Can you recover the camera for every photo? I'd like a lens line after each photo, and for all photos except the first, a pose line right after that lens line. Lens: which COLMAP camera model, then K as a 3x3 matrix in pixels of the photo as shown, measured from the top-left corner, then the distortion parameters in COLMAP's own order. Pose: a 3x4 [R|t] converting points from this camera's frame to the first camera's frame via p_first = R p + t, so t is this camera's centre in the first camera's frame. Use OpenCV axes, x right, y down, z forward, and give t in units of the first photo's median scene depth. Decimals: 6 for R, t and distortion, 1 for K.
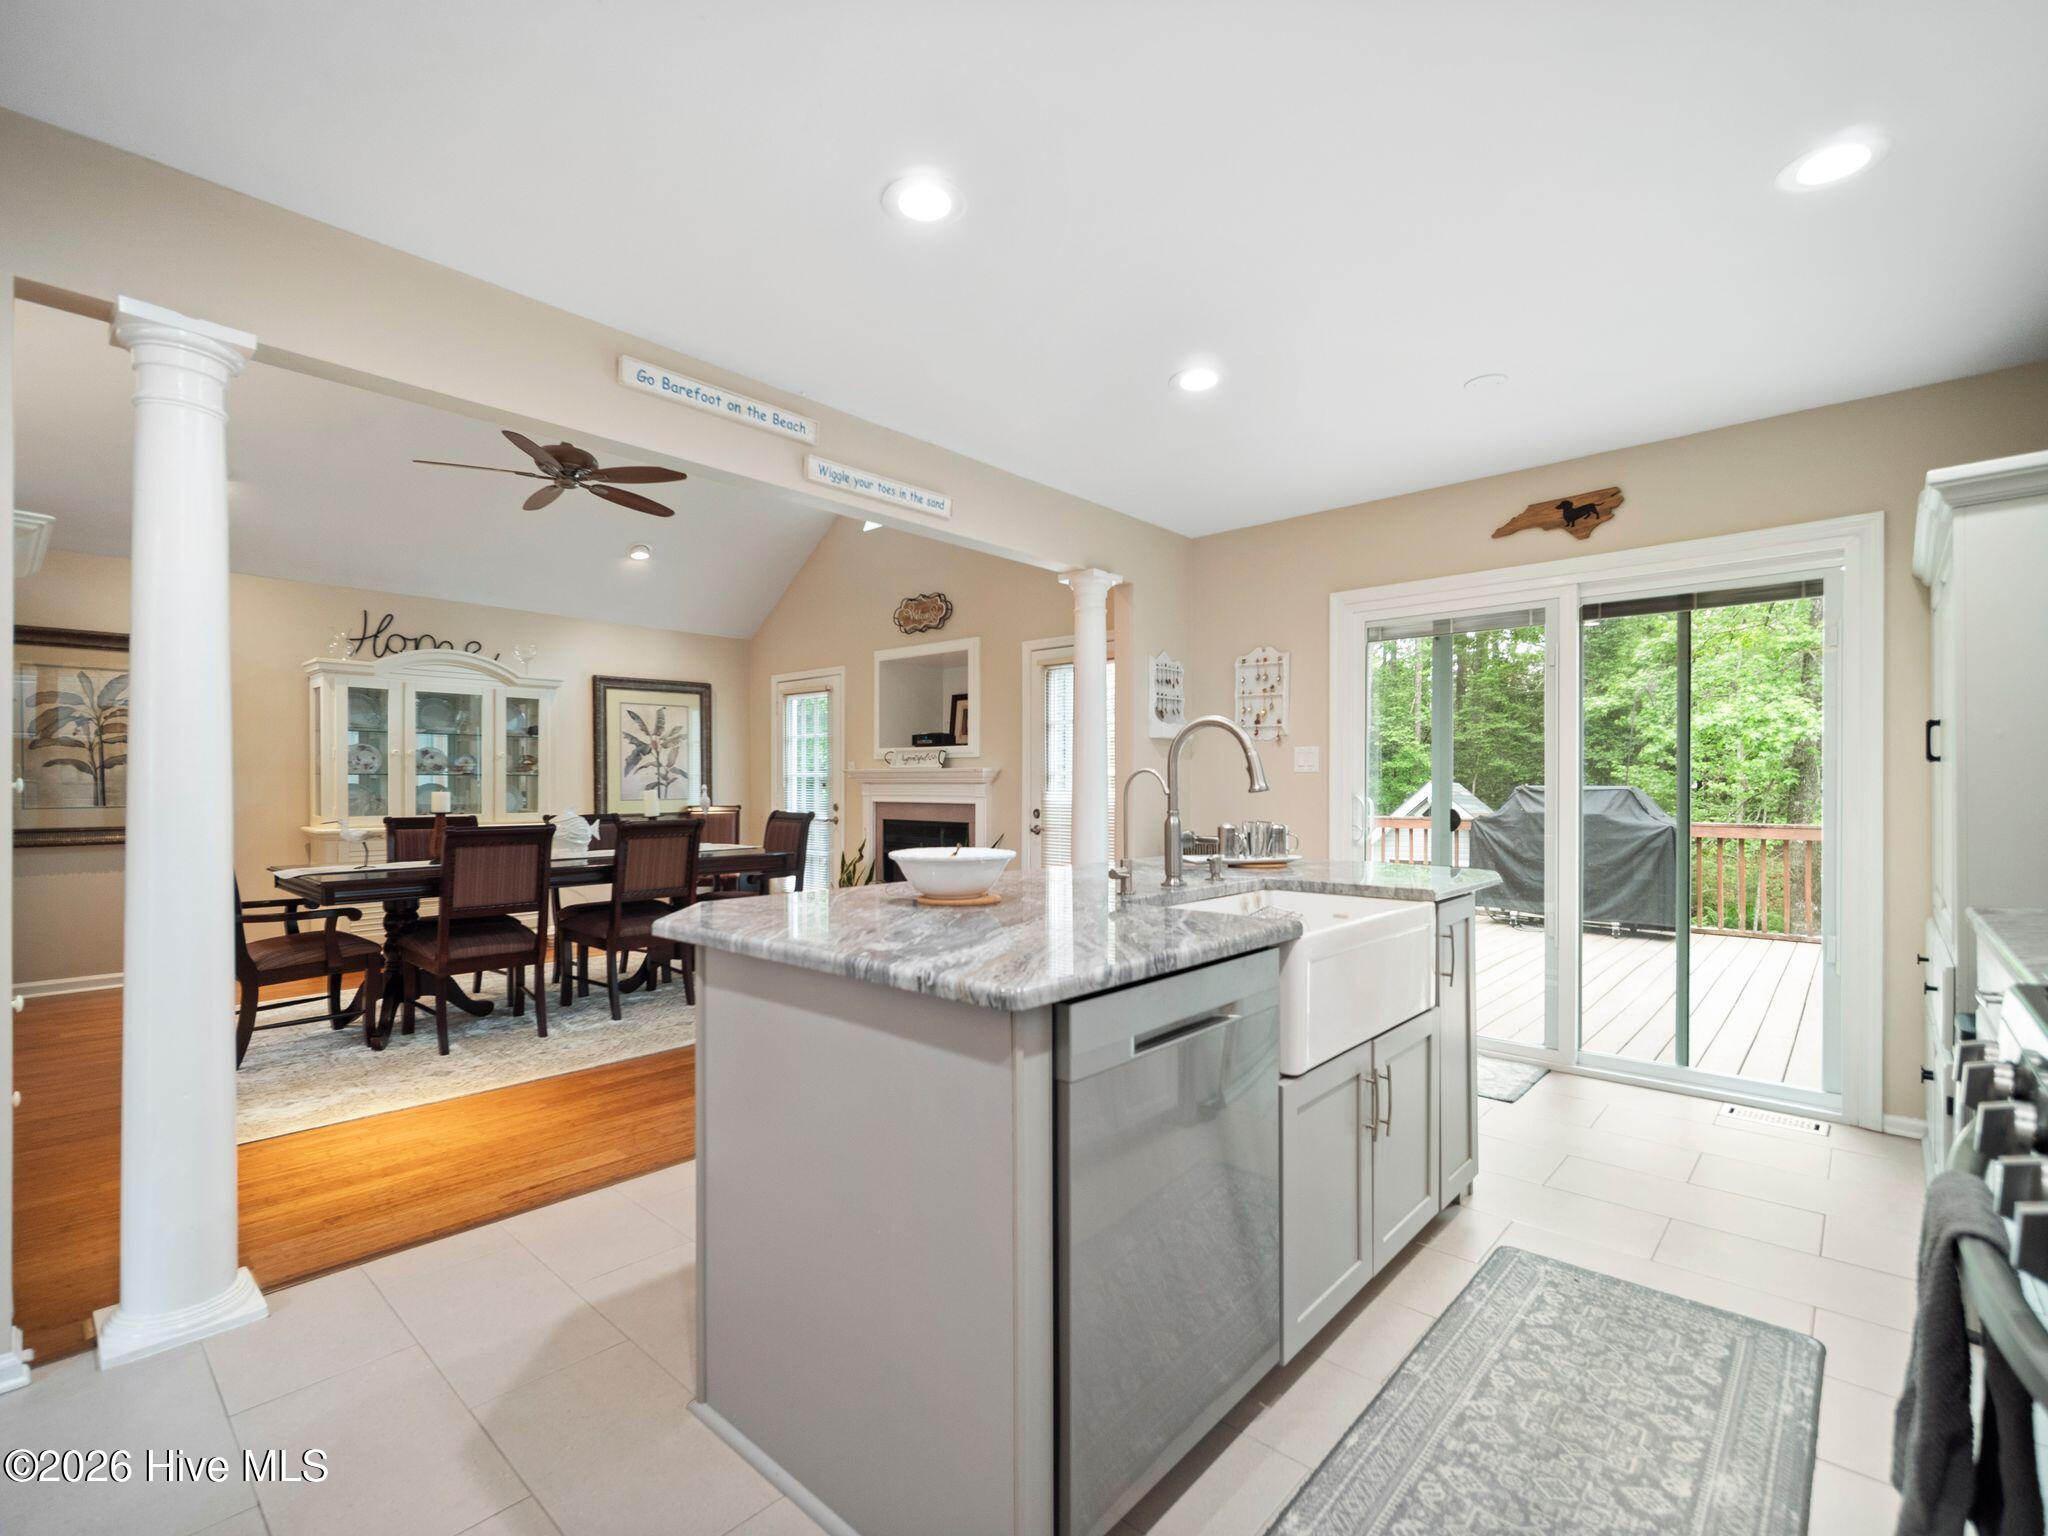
lens RADIAL K [[929.3, 0, 1018.8], [0, 929.3, 764.5], [0, 0, 1]] dist [0.003261, -0.003359]
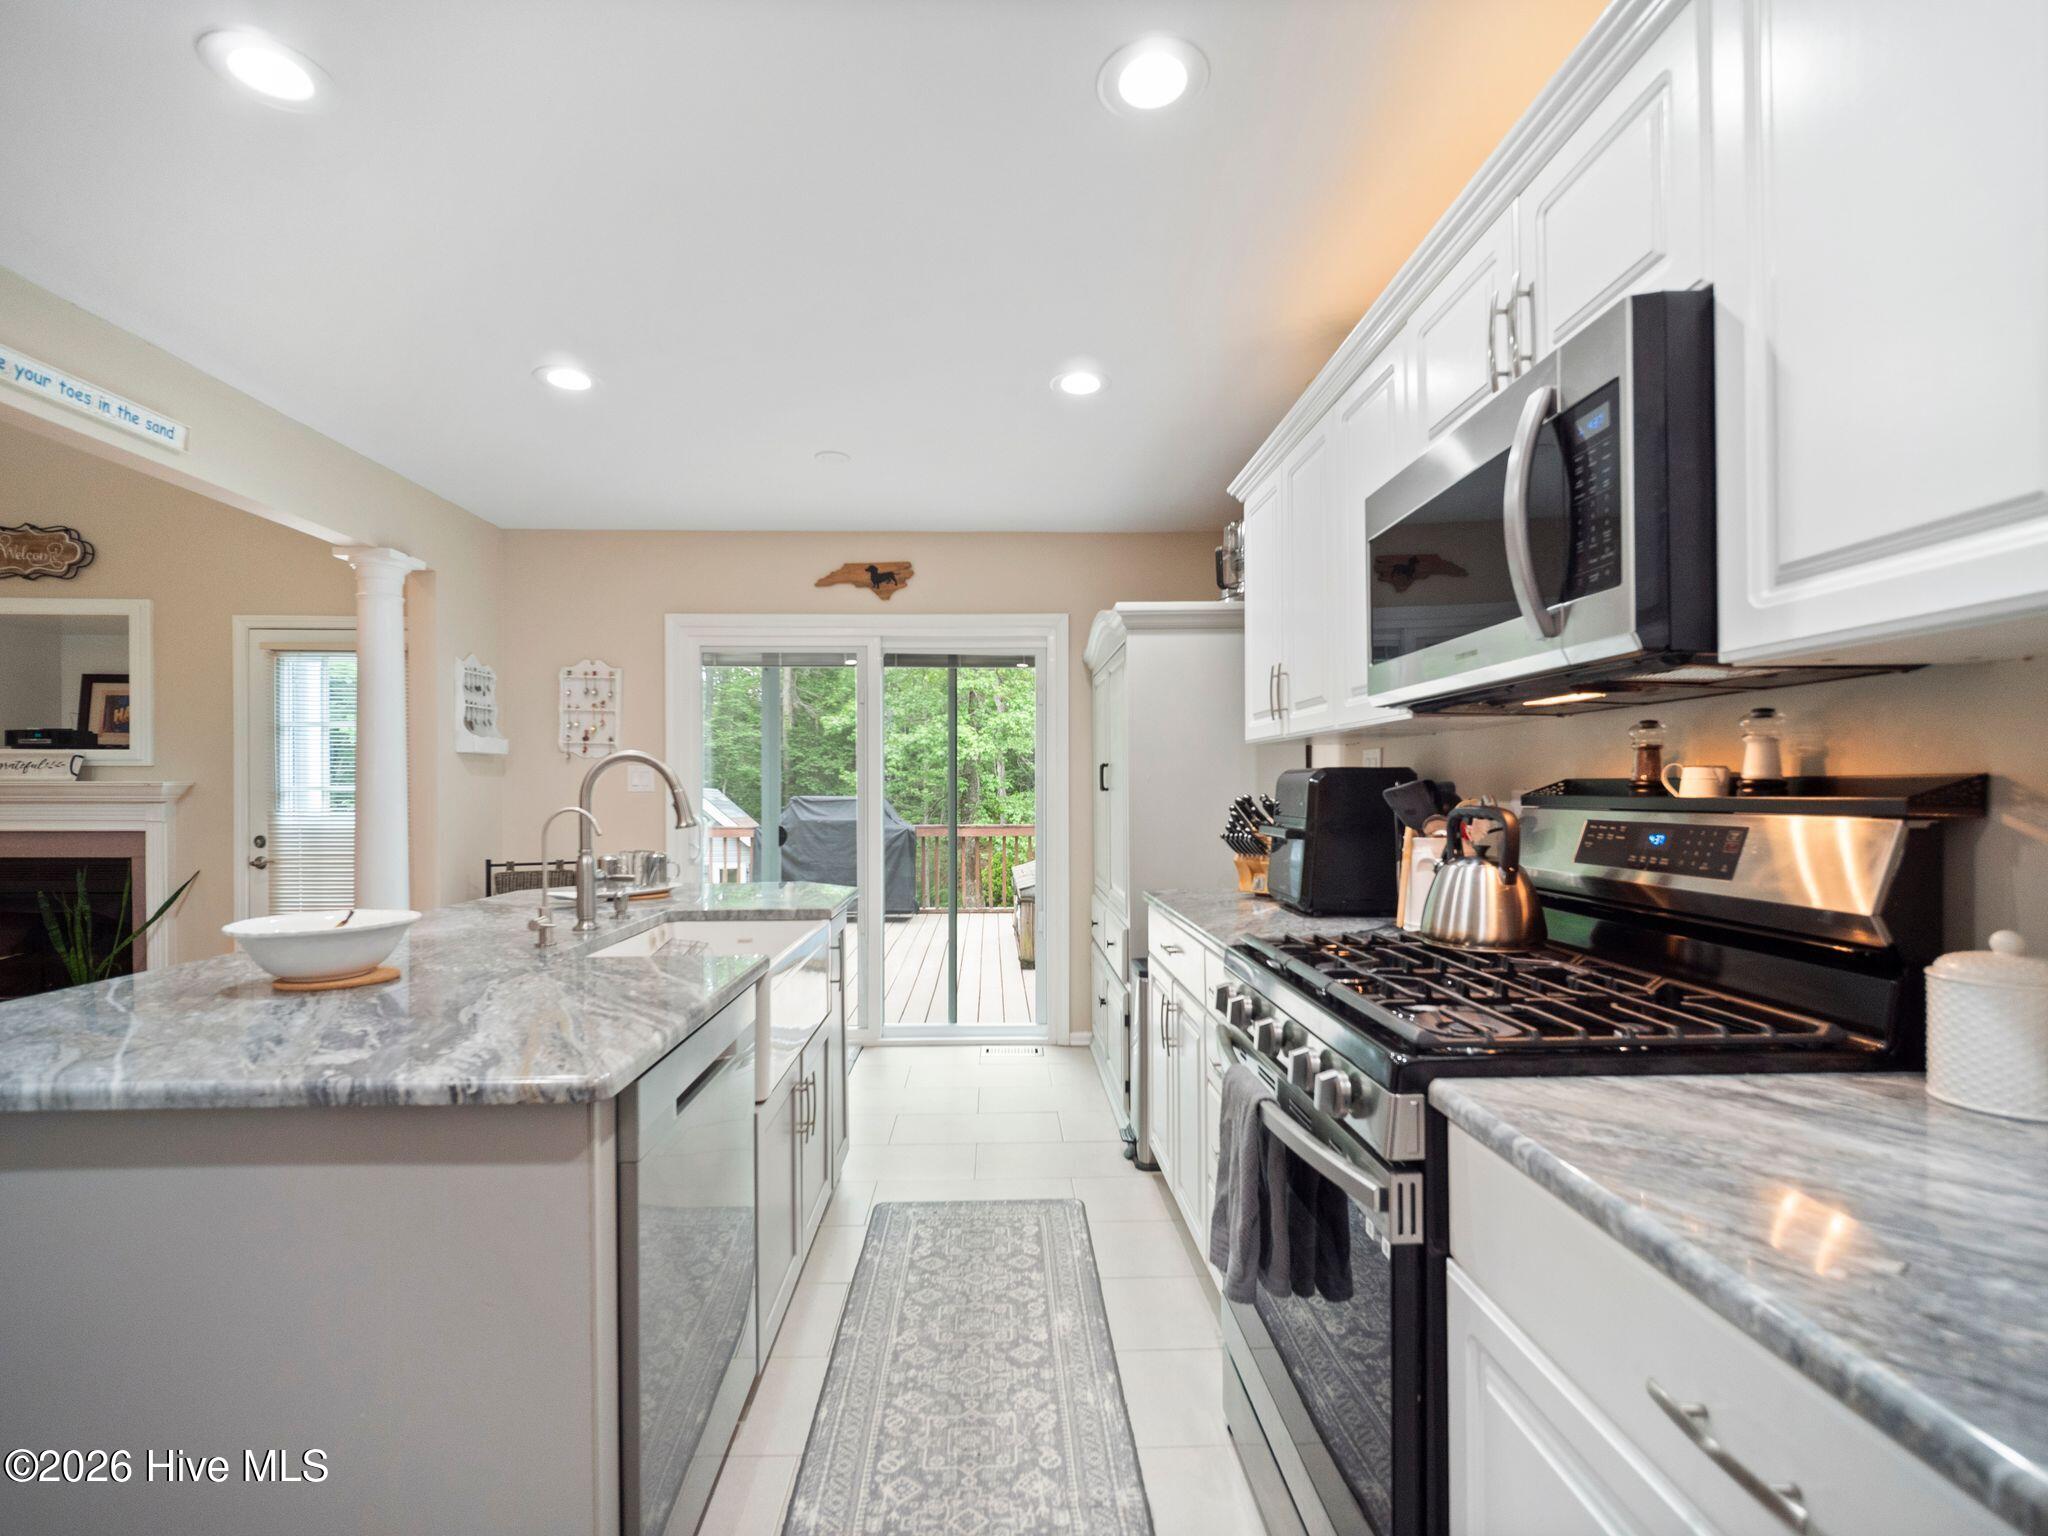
lens RADIAL K [[929.3, 0, 1018.8], [0, 929.3, 764.5], [0, 0, 1]] dist [0.003261, -0.003359]
pose [[0.720542, 0.016347, 0.693219, -0.135837], [-0.013300, 0.999864, -0.009753, -0.026047], [-0.693284, -0.002192, 0.720661, 0.014103]]
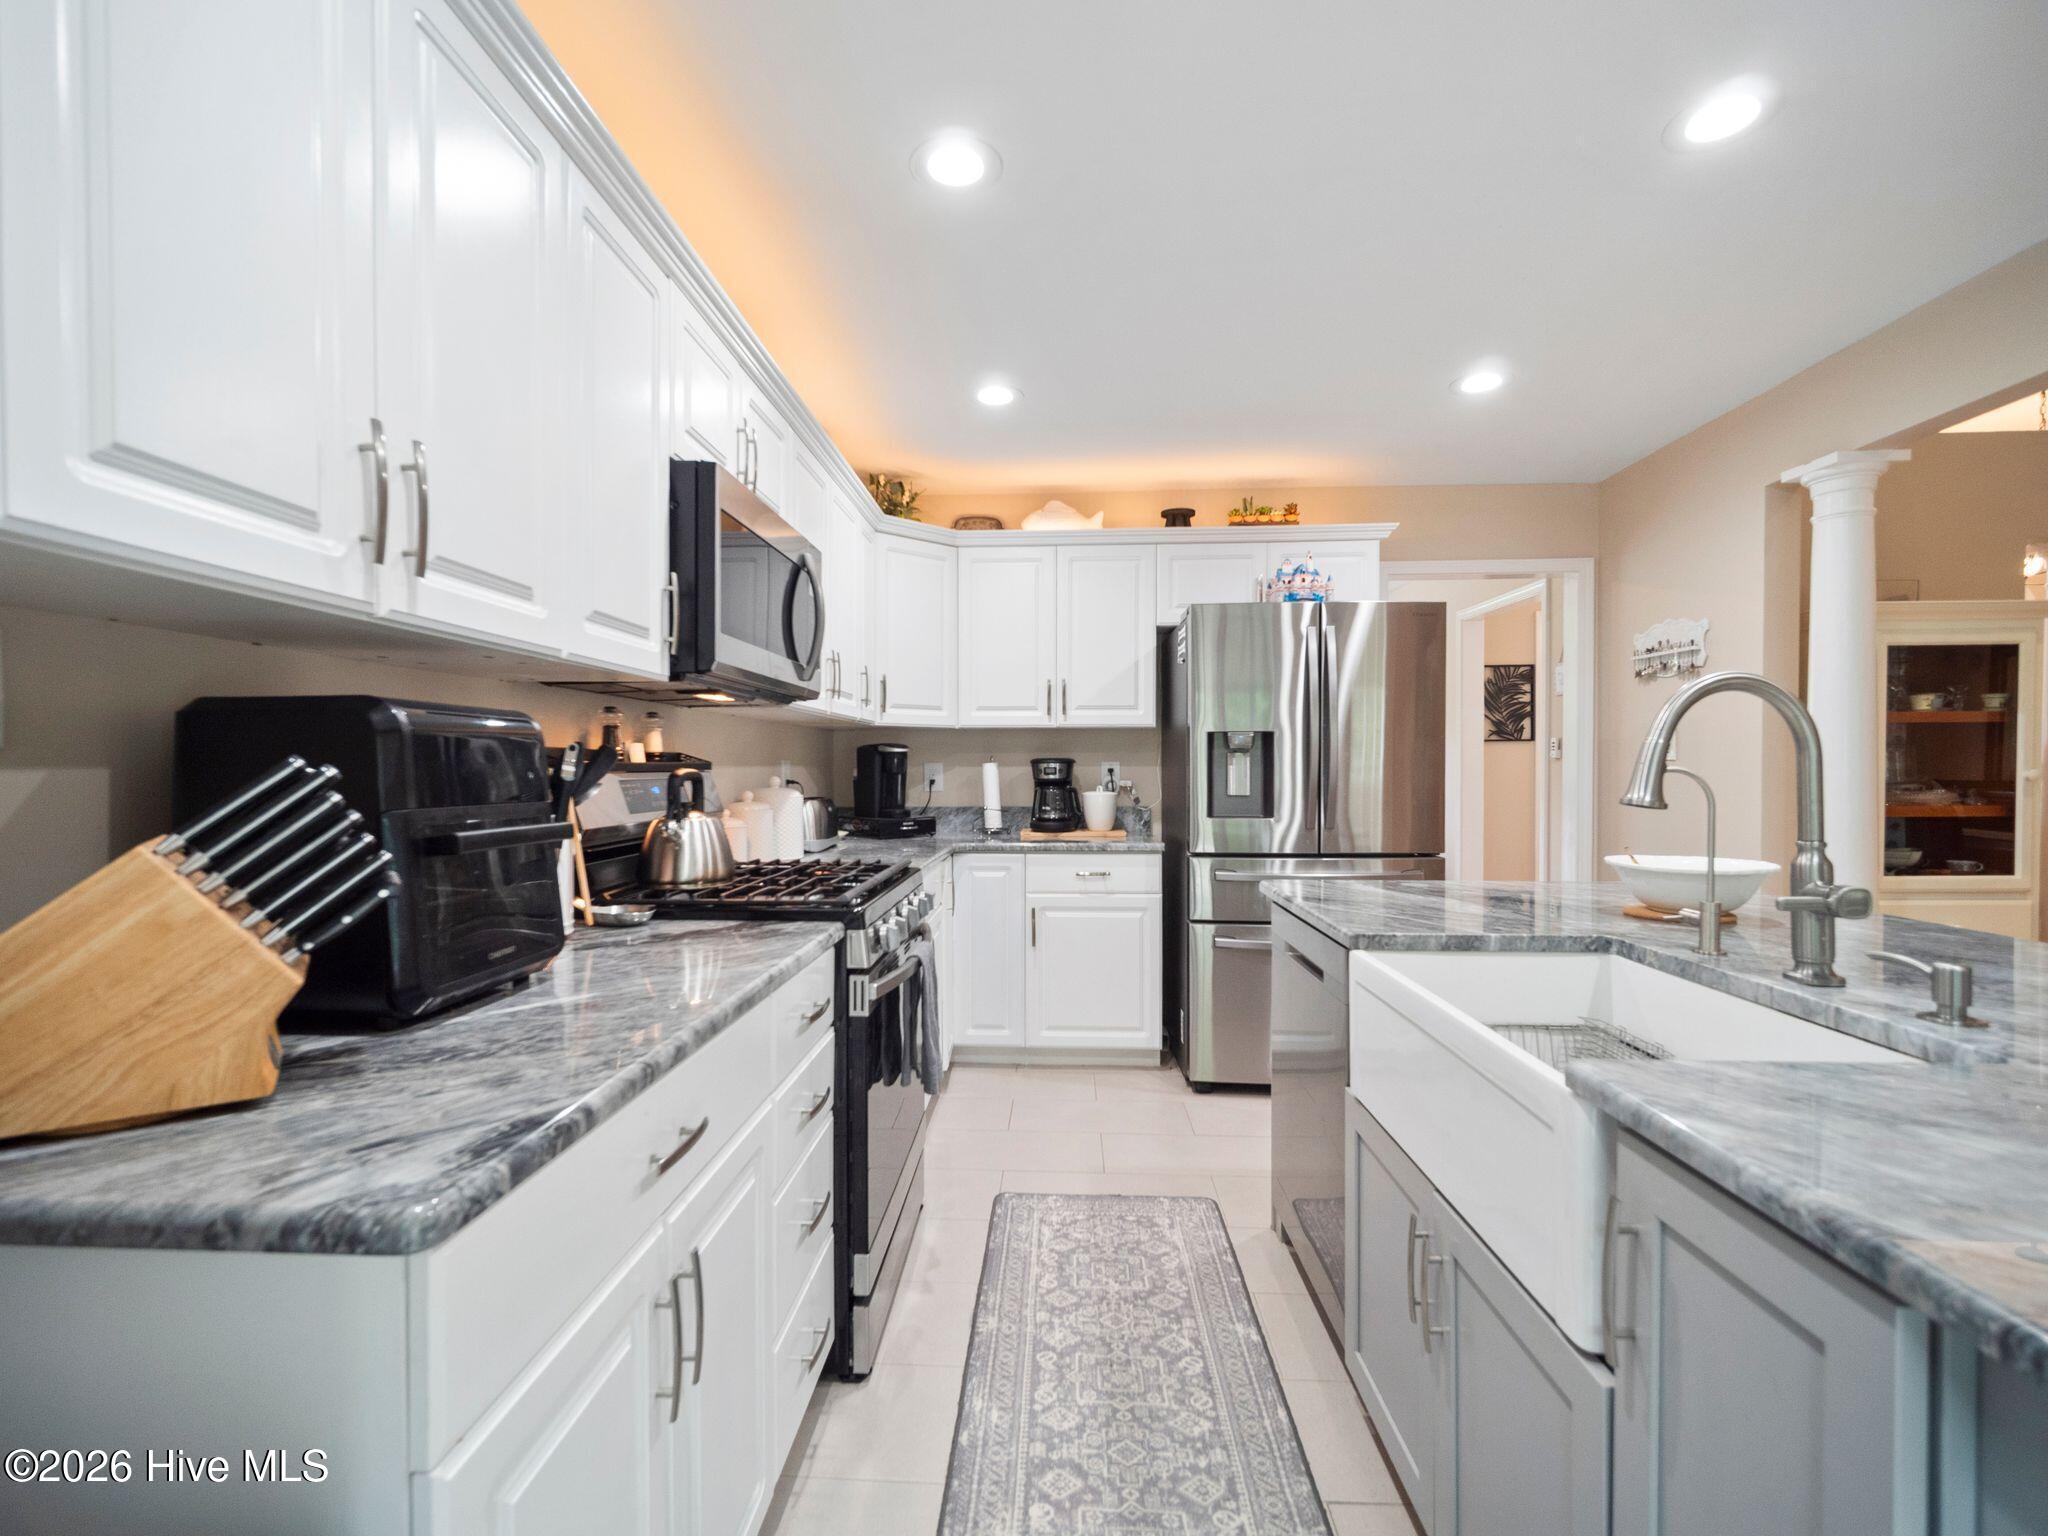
lens RADIAL K [[929.3, 0, 1018.8], [0, 929.3, 764.5], [0, 0, 1]] dist [0.003261, -0.003359]
pose [[-0.772762, 0.006652, -0.634660, 0.646619], [0.020957, 0.999667, -0.015038, -0.000250], [0.634349, -0.024921, -0.772645, 0.847850]]
